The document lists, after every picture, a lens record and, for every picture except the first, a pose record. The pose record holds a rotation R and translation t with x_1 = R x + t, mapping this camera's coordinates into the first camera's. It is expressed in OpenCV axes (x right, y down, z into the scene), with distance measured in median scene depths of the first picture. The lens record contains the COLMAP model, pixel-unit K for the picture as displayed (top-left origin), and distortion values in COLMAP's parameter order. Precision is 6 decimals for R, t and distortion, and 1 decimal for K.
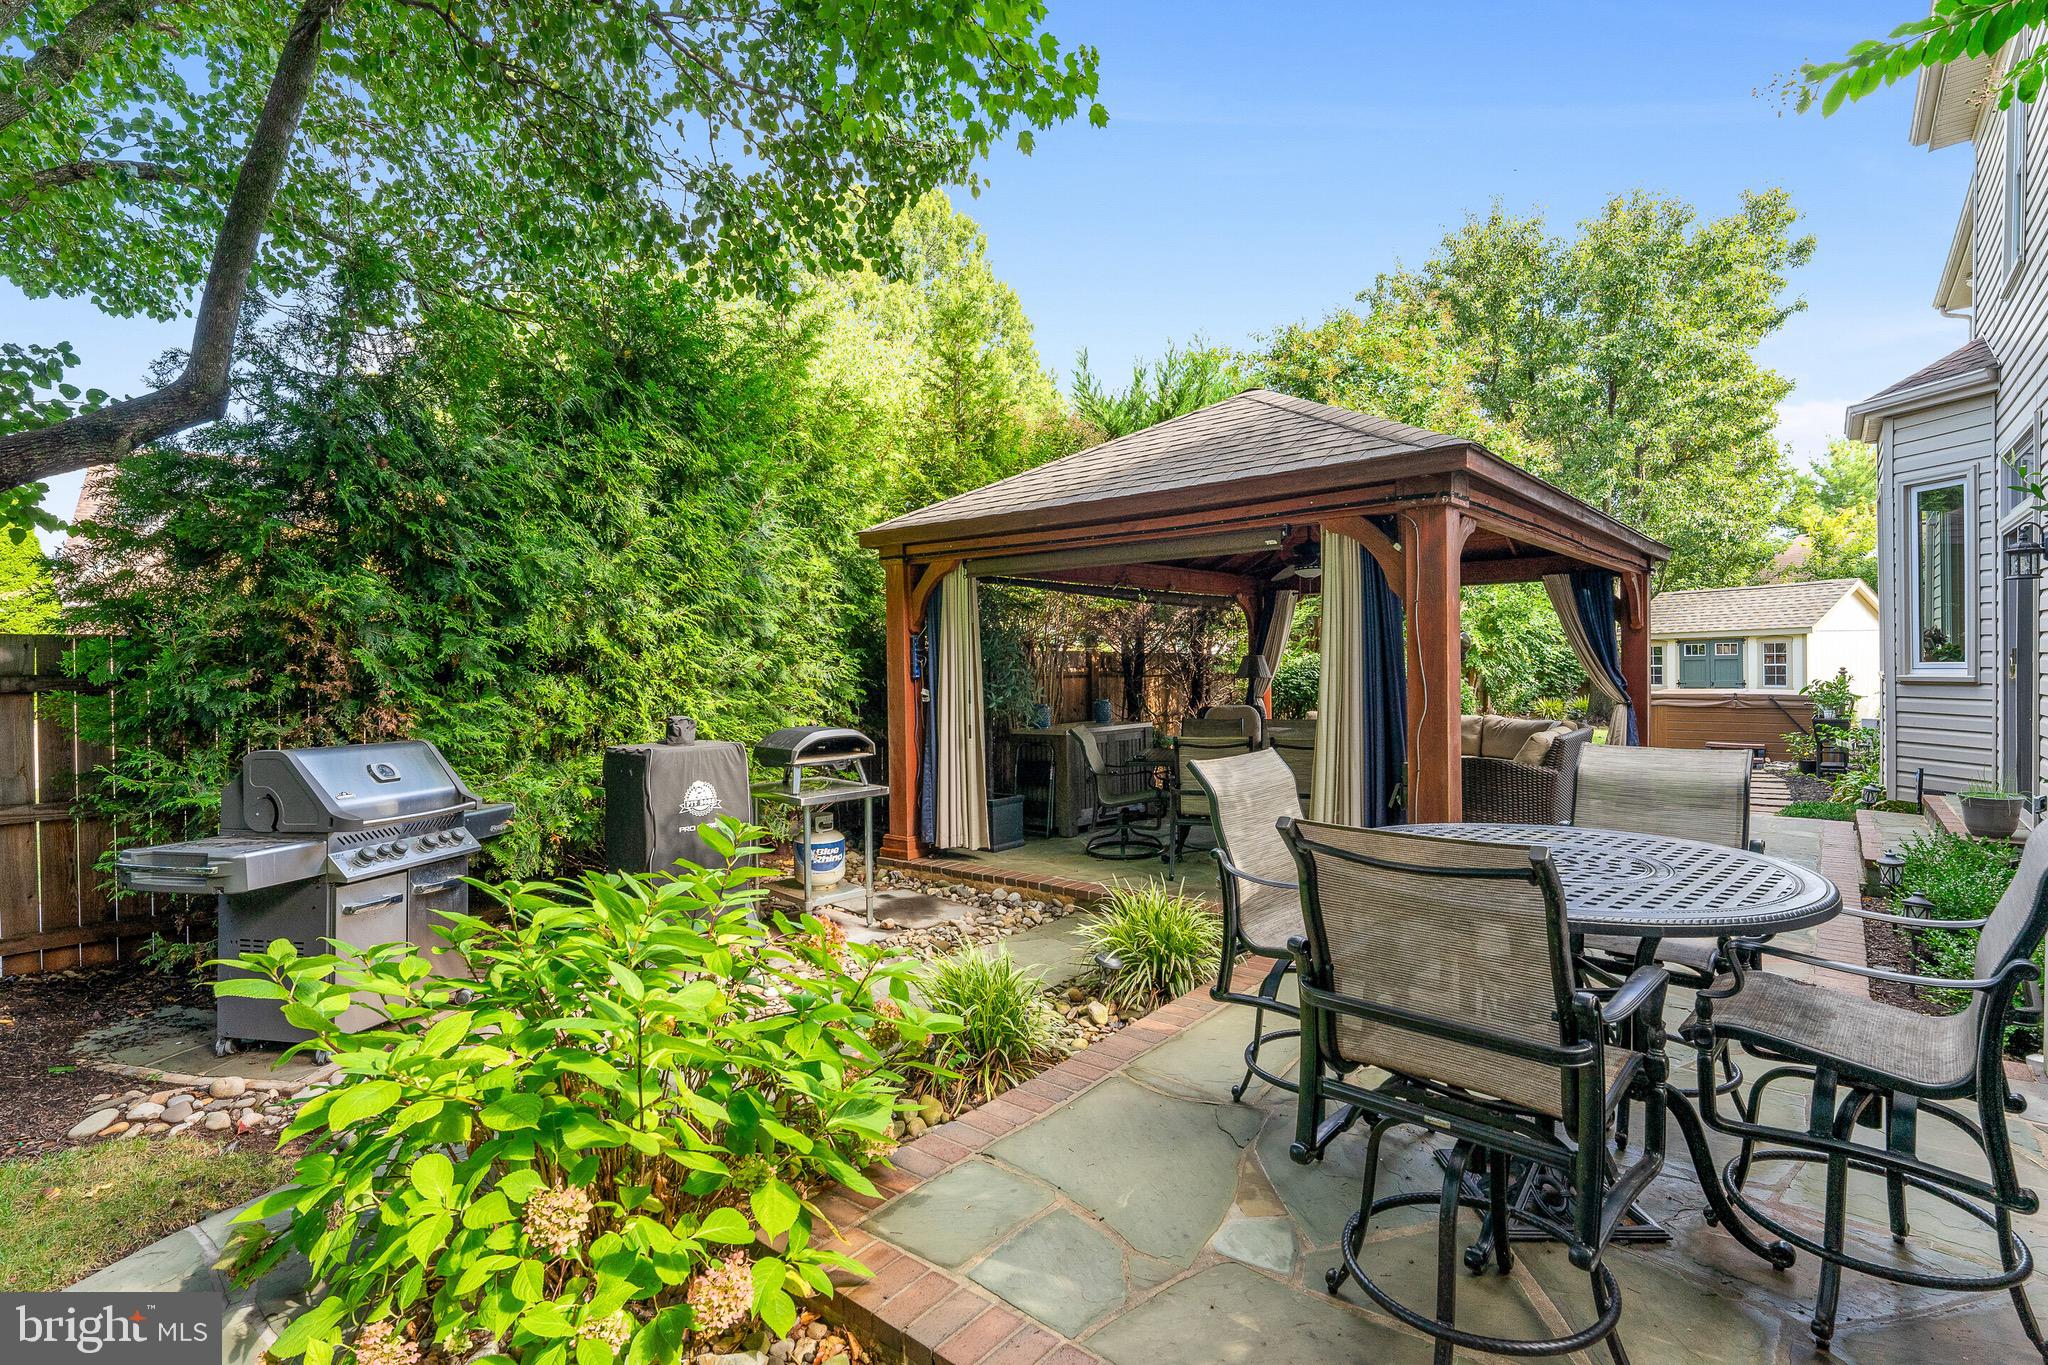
lens RADIAL K [[948.3, 0, 1026.0], [0, 948.3, 674.9], [0, 0, 1]] dist [-0.000473, 0.000136]
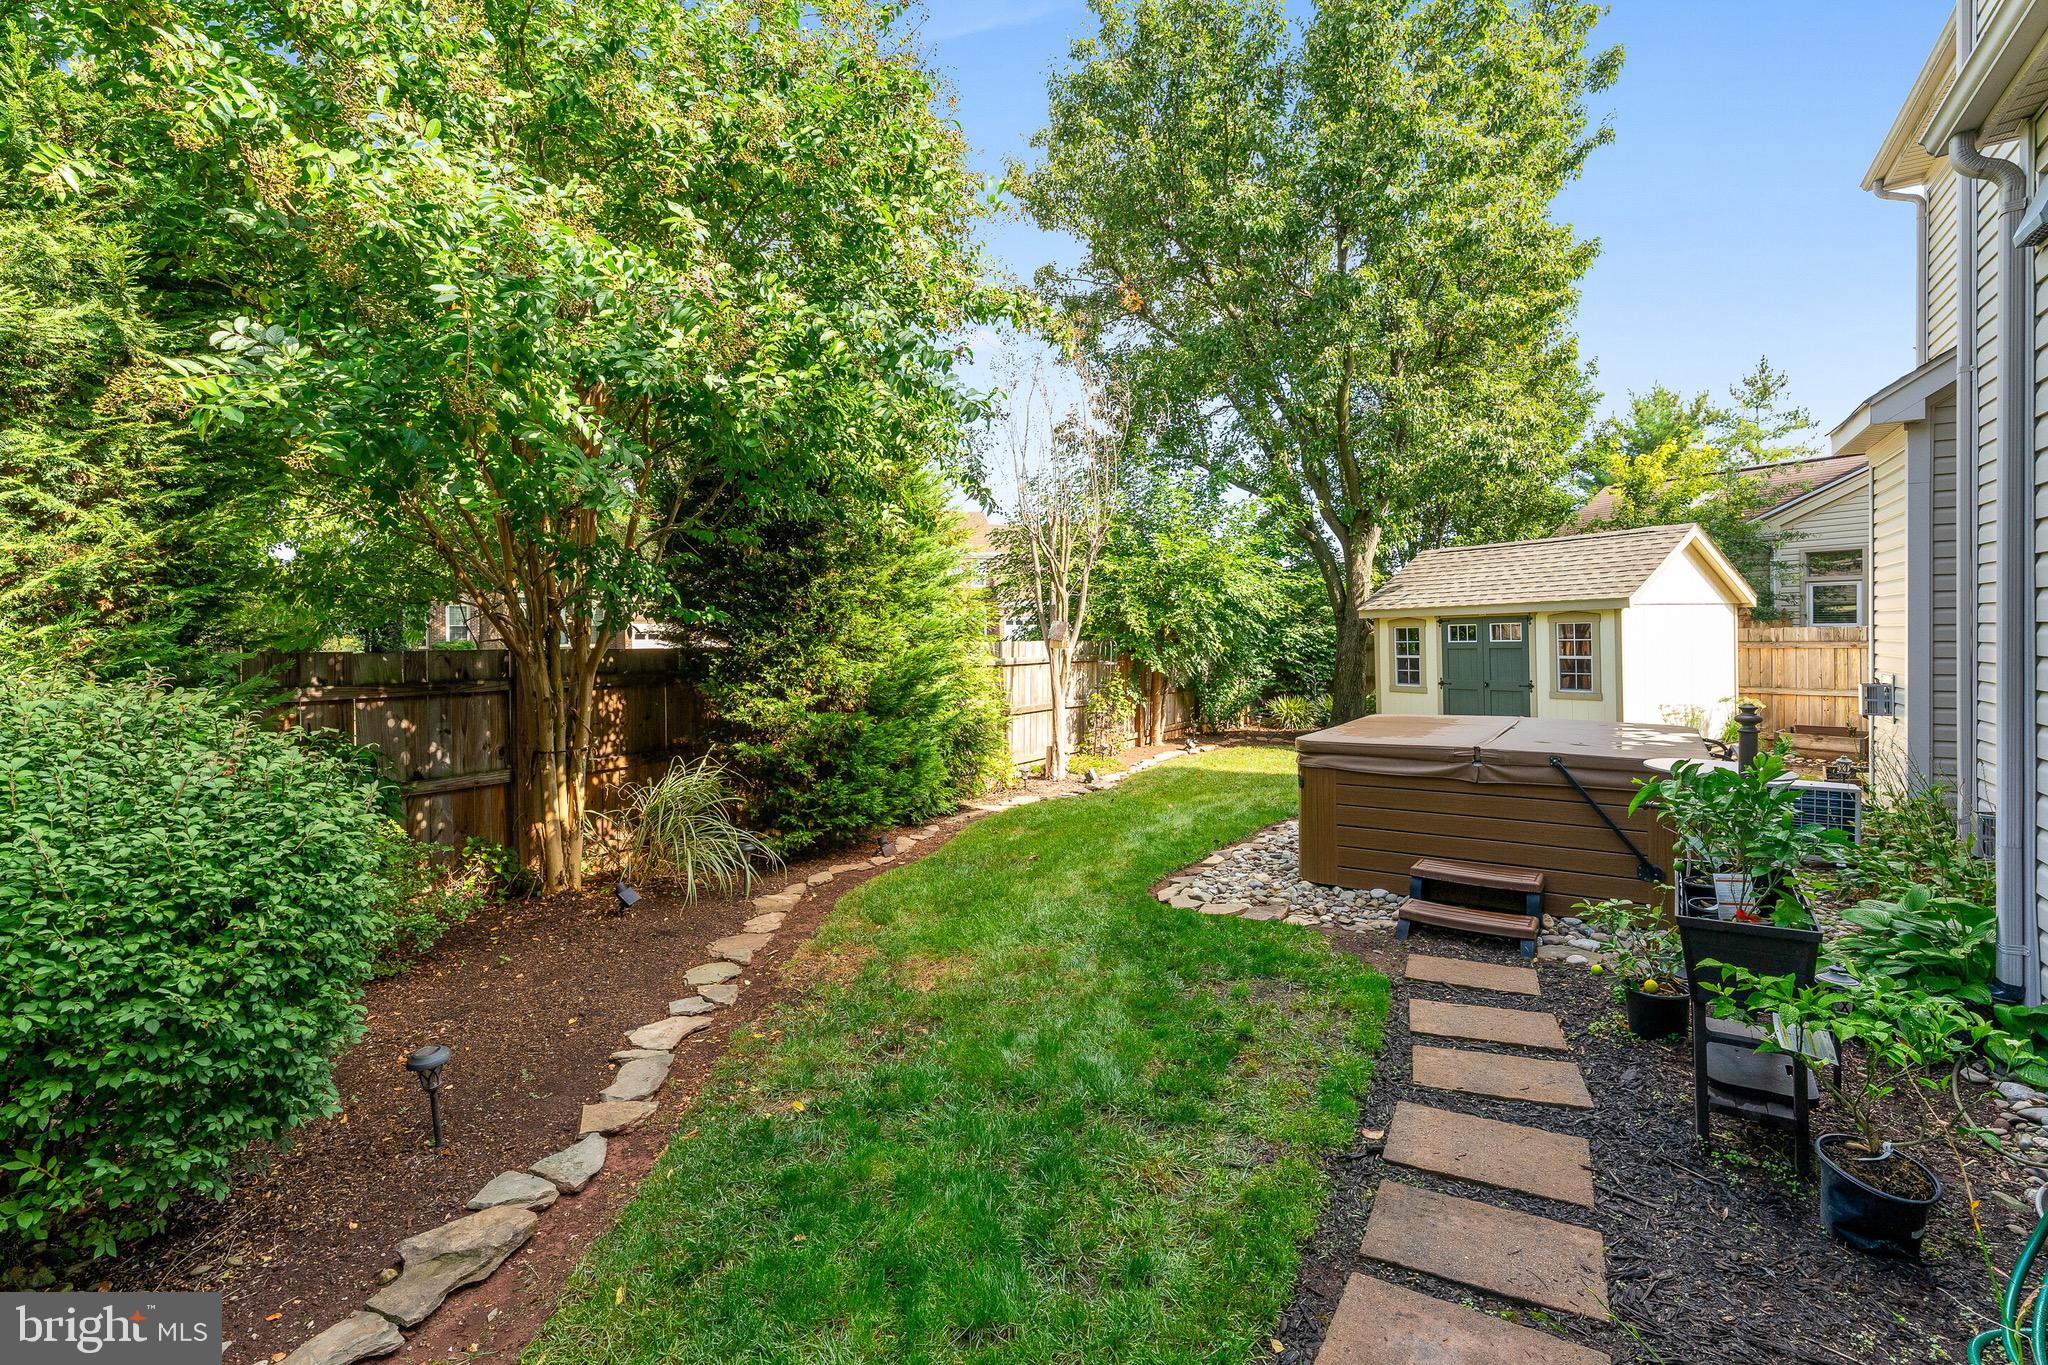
lens RADIAL K [[901.6, 0, 1007.0], [0, 901.6, 635.4], [0, 0, 1]] dist [-0.000326, -0.000067]
pose [[0.995026, 0.001148, 0.099609, 0.322213], [0.000455, 0.999871, -0.016071, -0.014782], [-0.099615, 0.016036, 0.994897, 0.400651]]
